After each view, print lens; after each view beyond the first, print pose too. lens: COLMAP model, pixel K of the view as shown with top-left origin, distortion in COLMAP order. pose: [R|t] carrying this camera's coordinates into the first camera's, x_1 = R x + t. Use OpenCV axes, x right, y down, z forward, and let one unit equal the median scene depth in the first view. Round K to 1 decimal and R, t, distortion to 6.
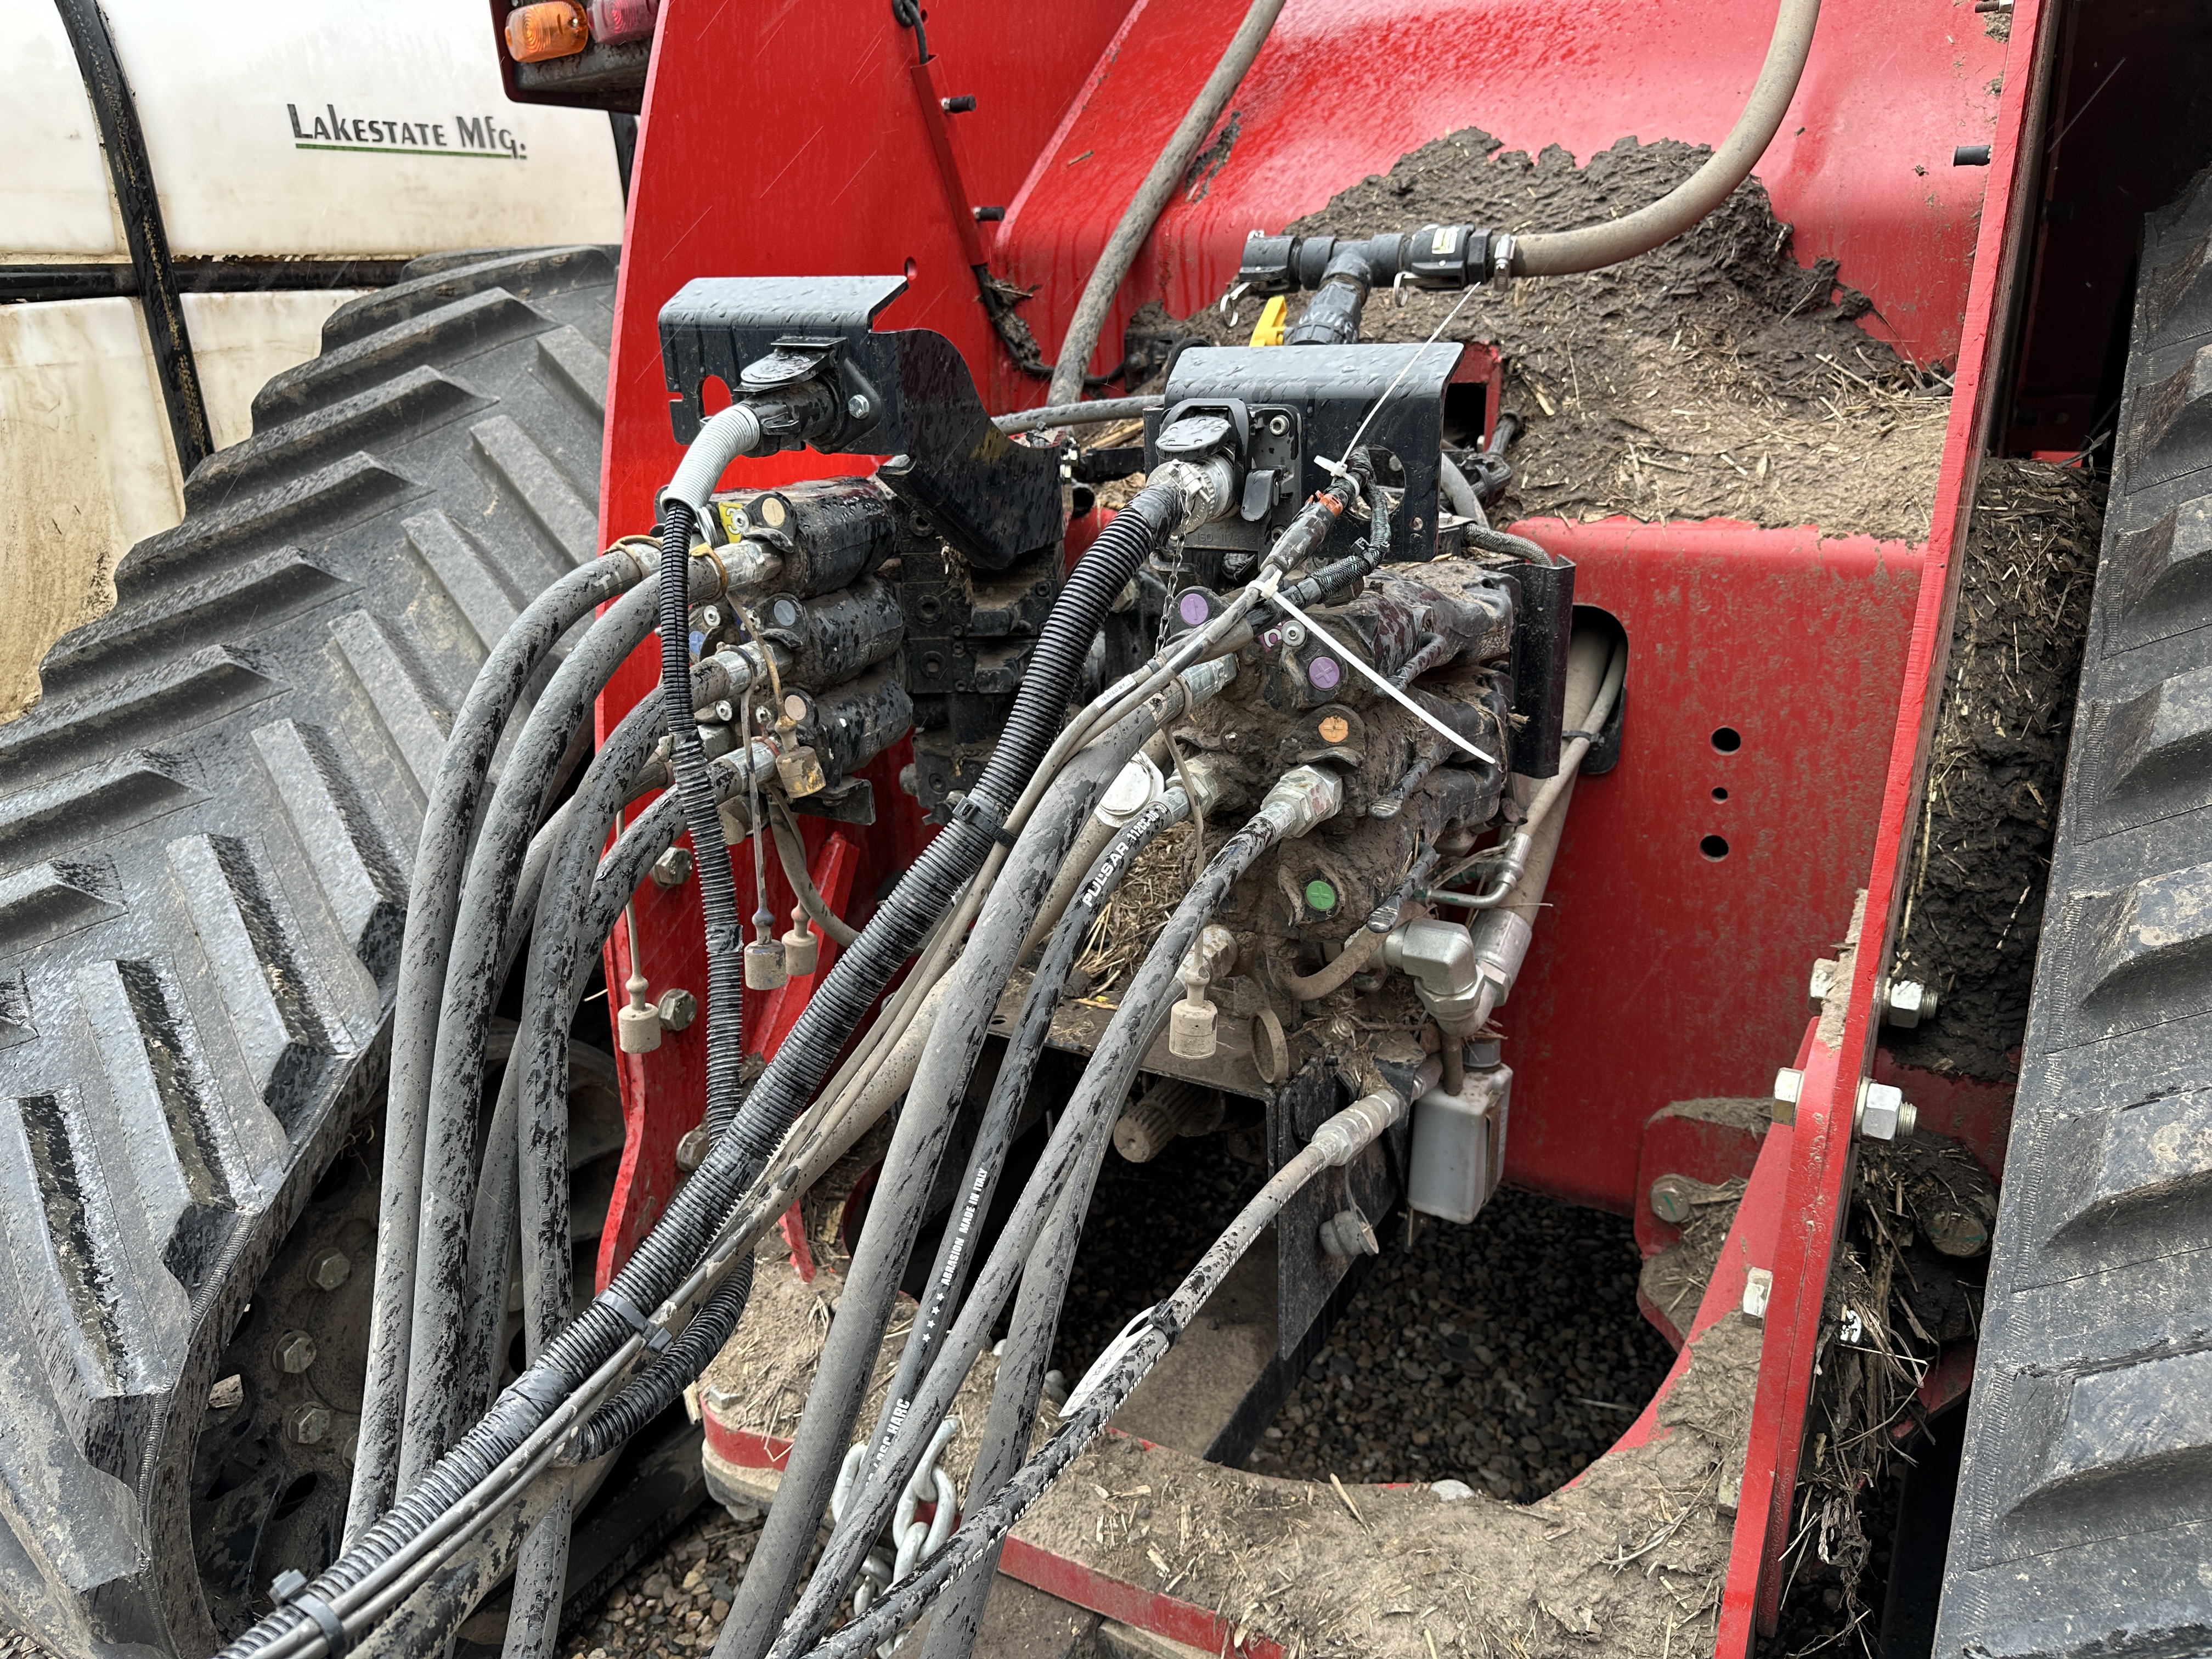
lens RADIAL K [[1570.9, 0, 1094.5], [0, 1570.9, 850.1], [0, 0, 1]] dist [0.052238, -0.082363]
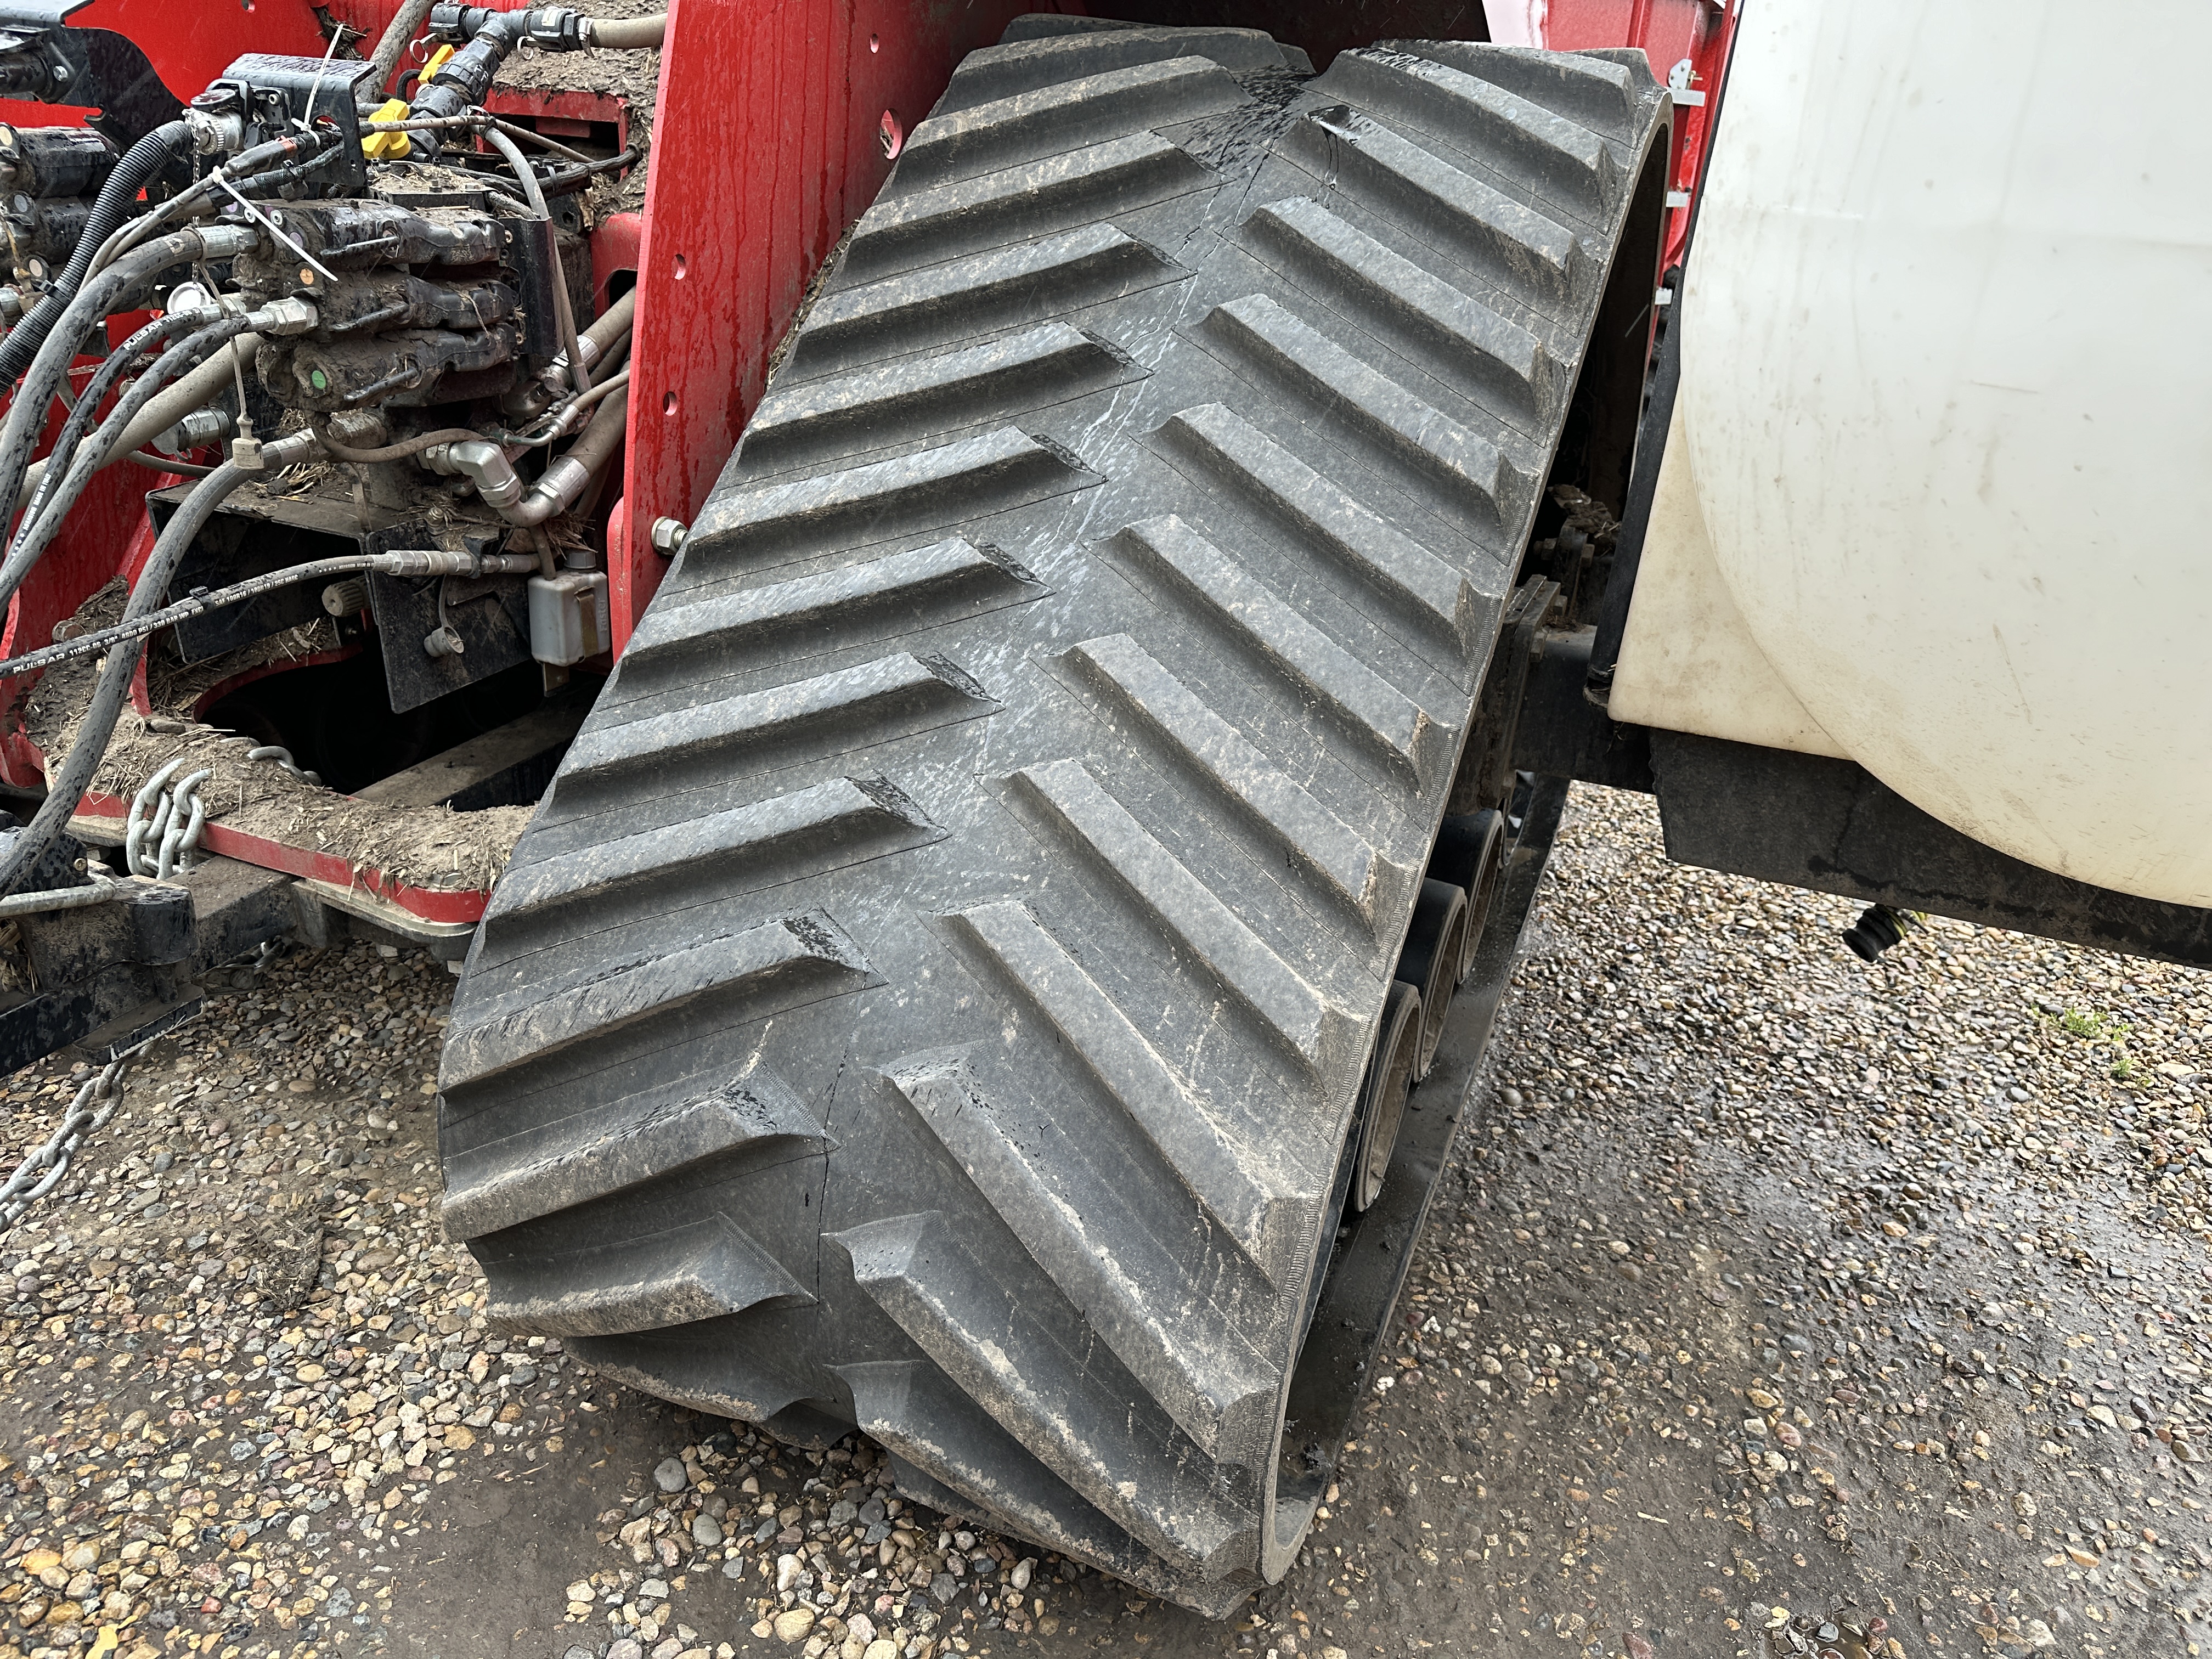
lens RADIAL K [[1573.9, 0, 1110.1], [0, 1573.9, 856.3], [0, 0, 1]] dist [0.003844, -0.006837]
pose [[0.986586, 0.025891, 0.161178, 0.597166], [-0.042774, 0.993847, 0.102173, 0.272562], [-0.157541, -0.107696, 0.981622, -0.750743]]
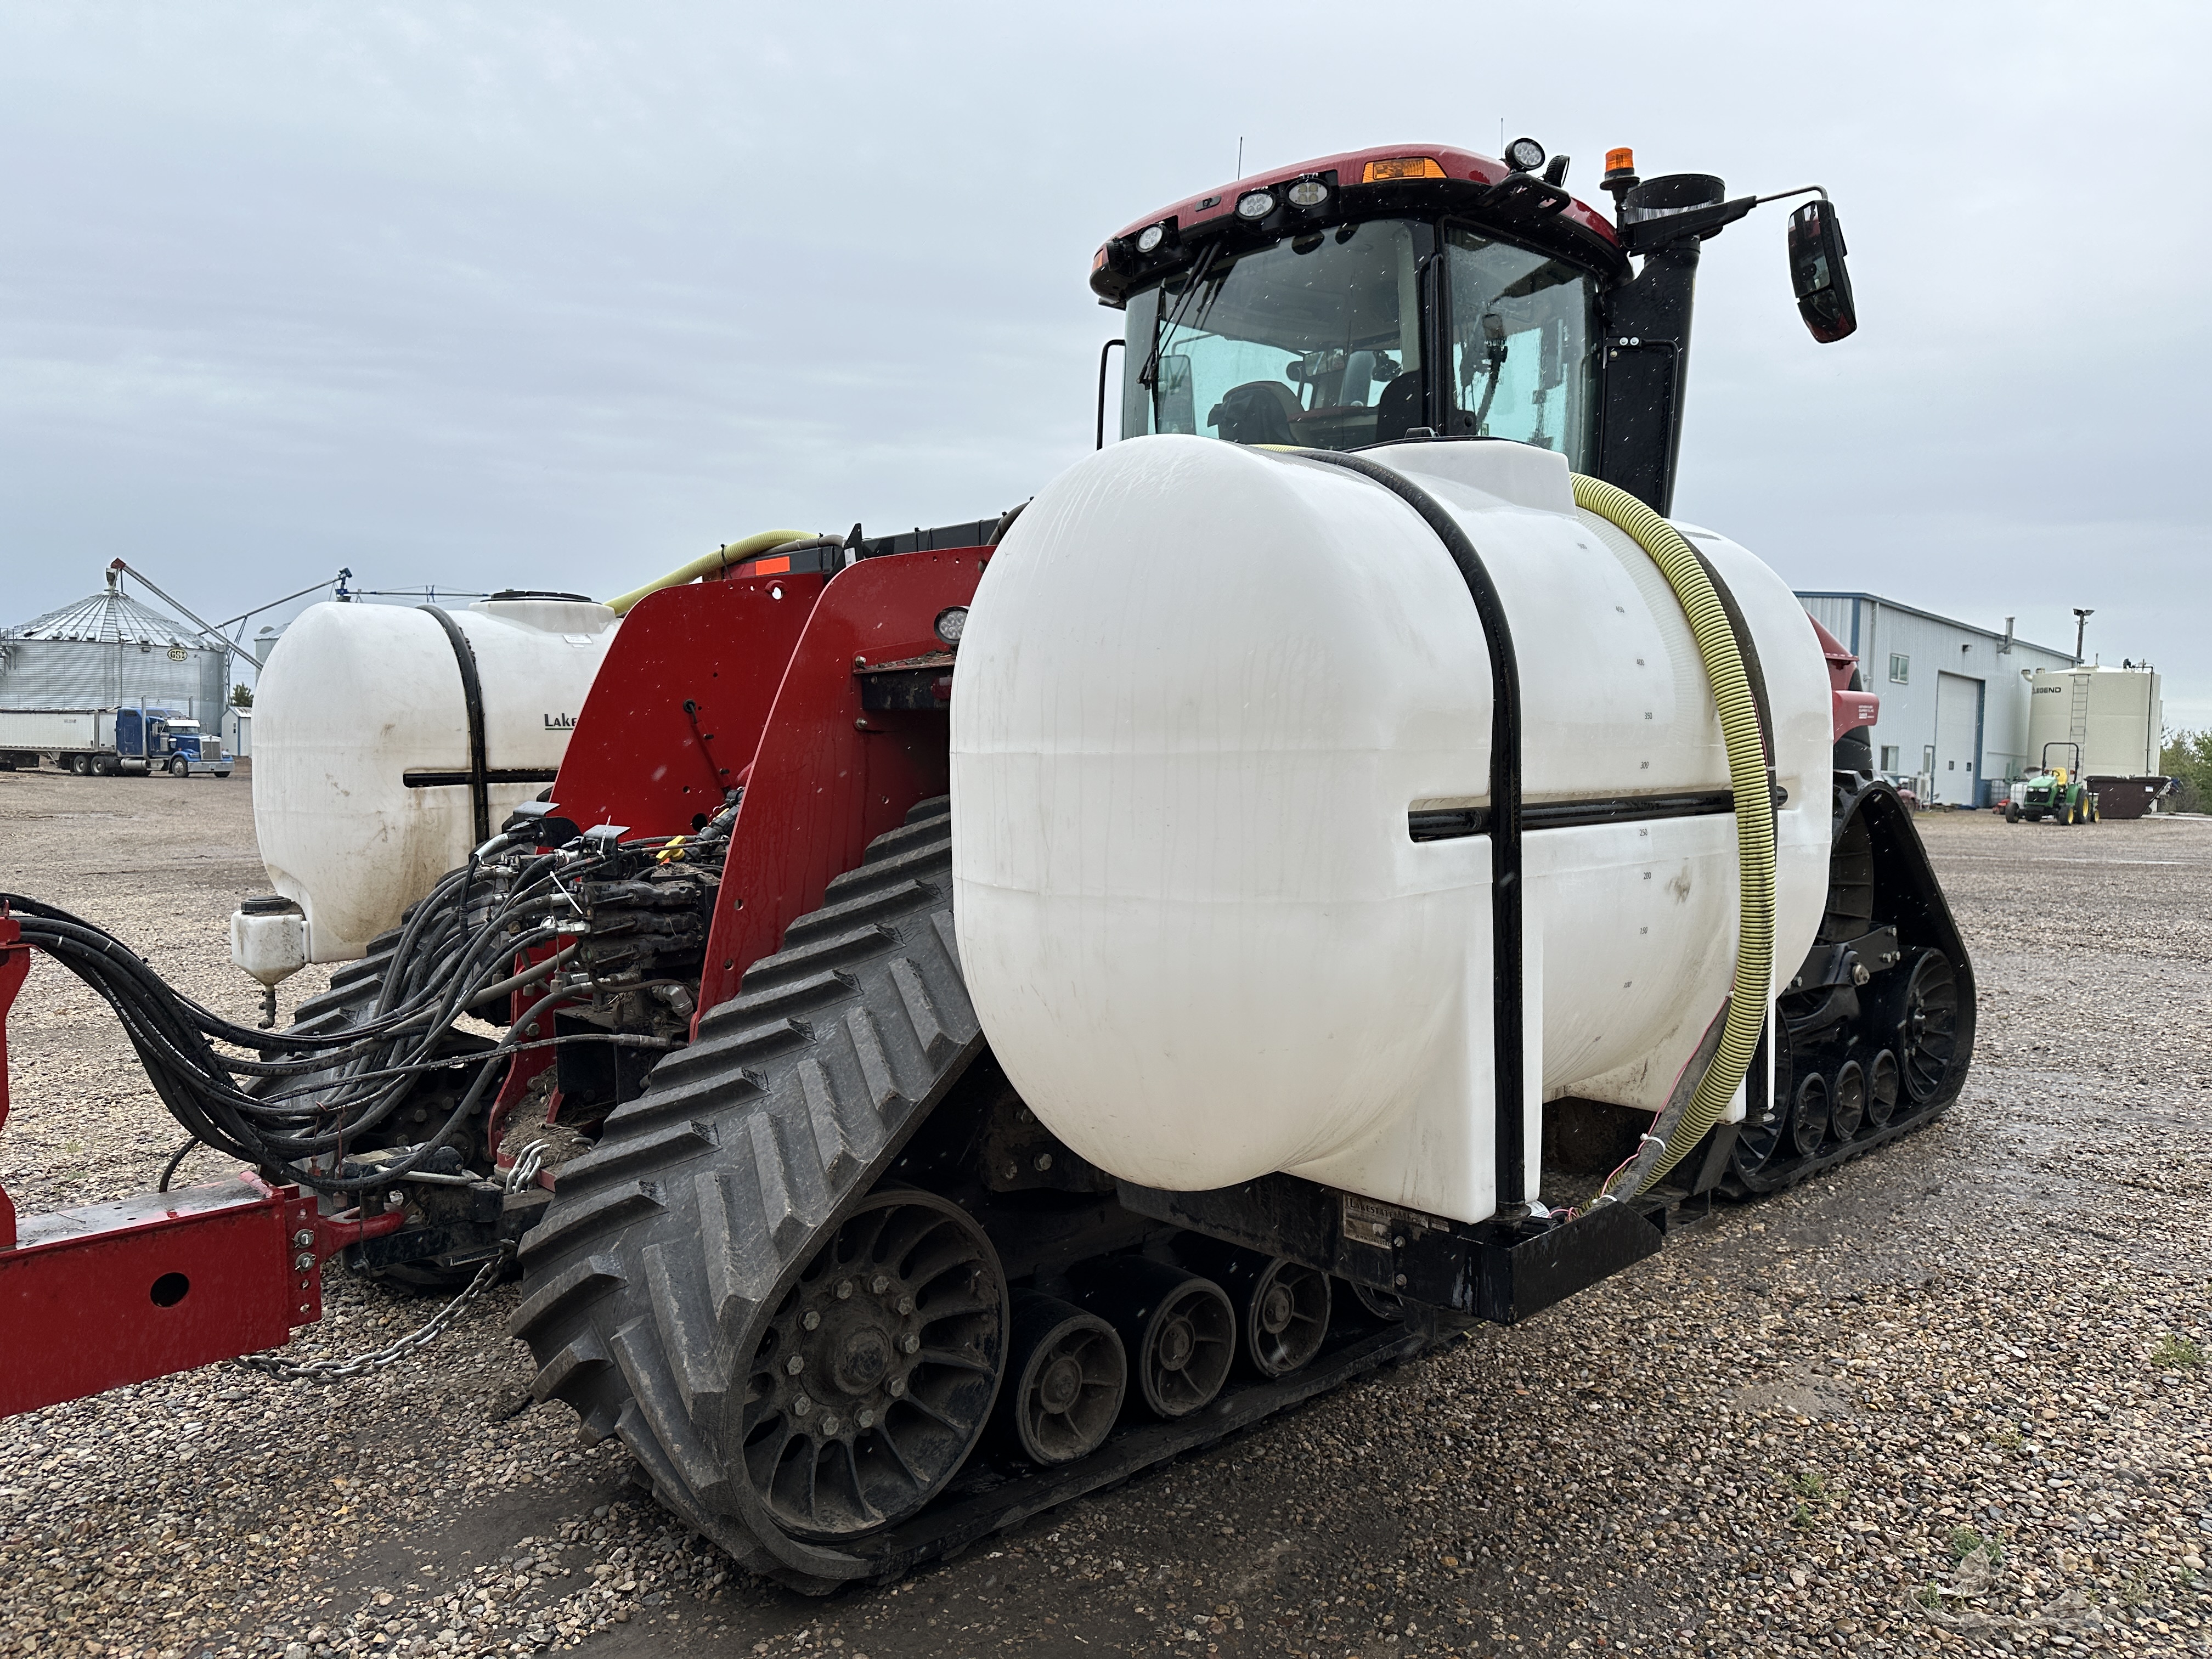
lens RADIAL K [[1570.9, 0, 1094.5], [0, 1570.9, 850.1], [0, 0, 1]] dist [0.052238, -0.082363]
pose [[0.952307, 0.046859, -0.301522, 2.061441], [-0.124468, 0.961847, -0.243633, 0.472215], [0.278602, 0.269544, 0.921807, -1.945769]]
